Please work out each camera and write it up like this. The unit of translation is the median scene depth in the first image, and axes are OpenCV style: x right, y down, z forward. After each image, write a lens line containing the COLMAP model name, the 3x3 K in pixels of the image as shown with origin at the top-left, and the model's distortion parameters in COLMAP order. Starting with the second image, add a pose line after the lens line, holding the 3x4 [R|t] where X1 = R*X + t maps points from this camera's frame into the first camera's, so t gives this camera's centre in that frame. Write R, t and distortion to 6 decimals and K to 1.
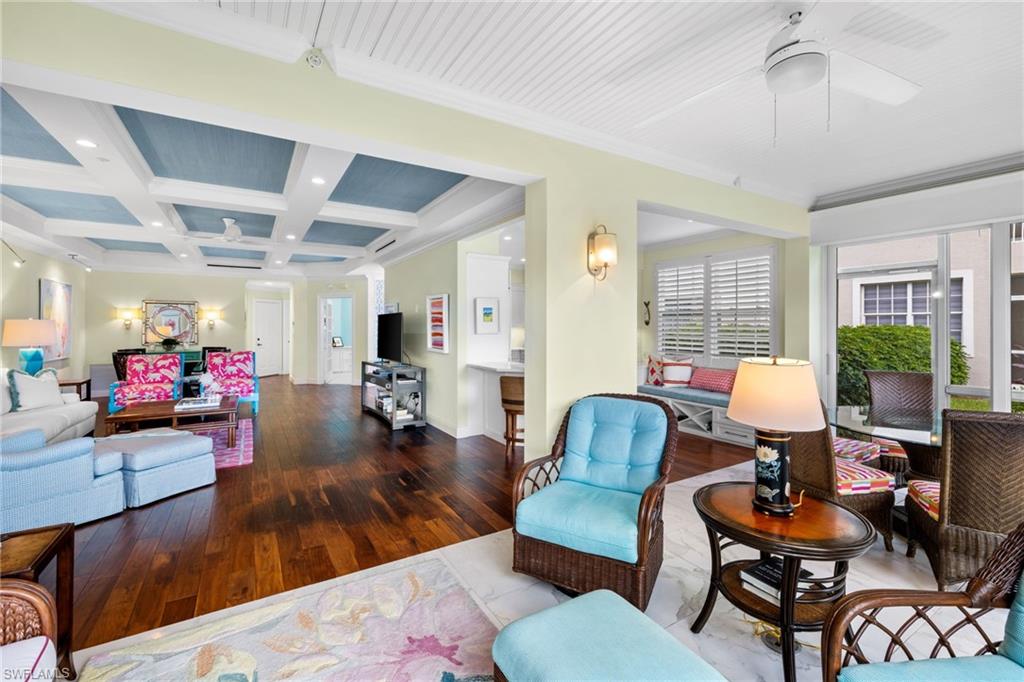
lens RADIAL K [[431.7, 0, 511.3], [0, 431.7, 317.0], [0, 0, 1]] dist [-0.000100, 0.000168]
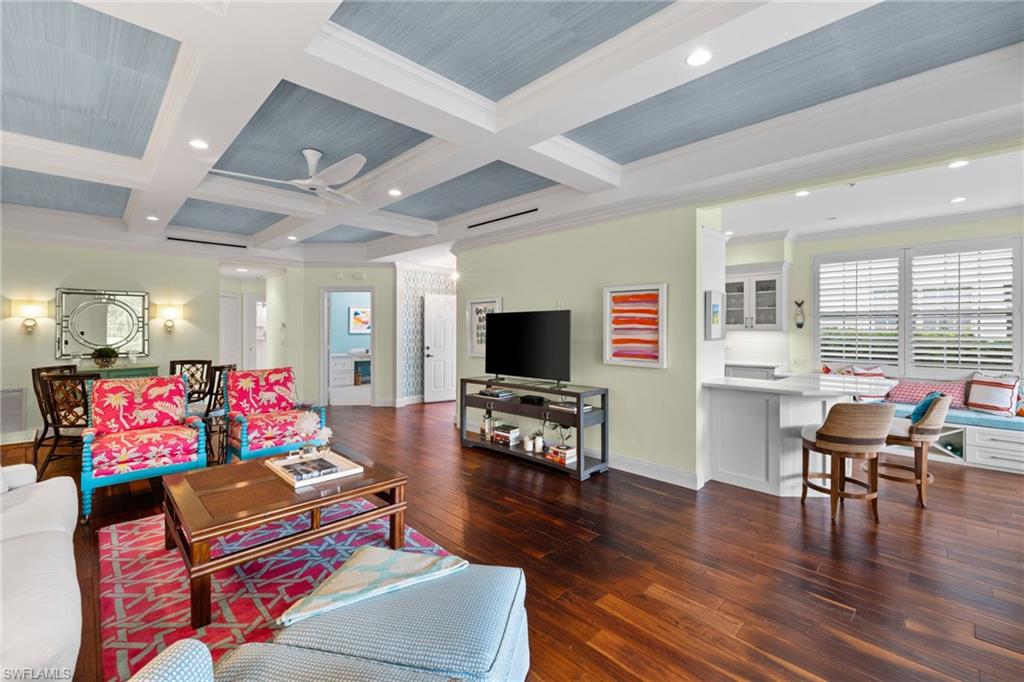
lens RADIAL K [[431.7, 0, 511.3], [0, 431.7, 317.0], [0, 0, 1]] dist [-0.000100, 0.000168]
pose [[0.974500, 0.006076, 0.224306, -0.476353], [-0.005228, 0.999977, -0.004375, 0.003964], [-0.224327, 0.003091, 0.974509, 0.318340]]
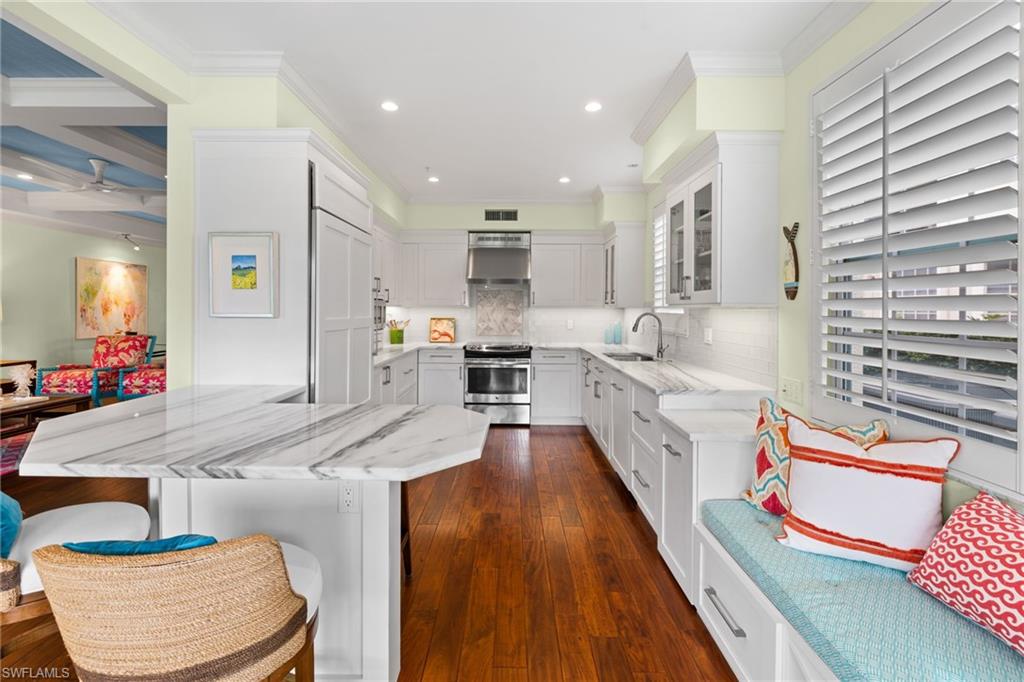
lens RADIAL K [[431.7, 0, 511.3], [0, 431.7, 317.0], [0, 0, 1]] dist [-0.000100, 0.000168]
pose [[0.852035, 0.014450, -0.523285, 0.332991], [0.004365, 0.999388, 0.034703, 0.021489], [0.523466, -0.031852, 0.851451, 0.677884]]
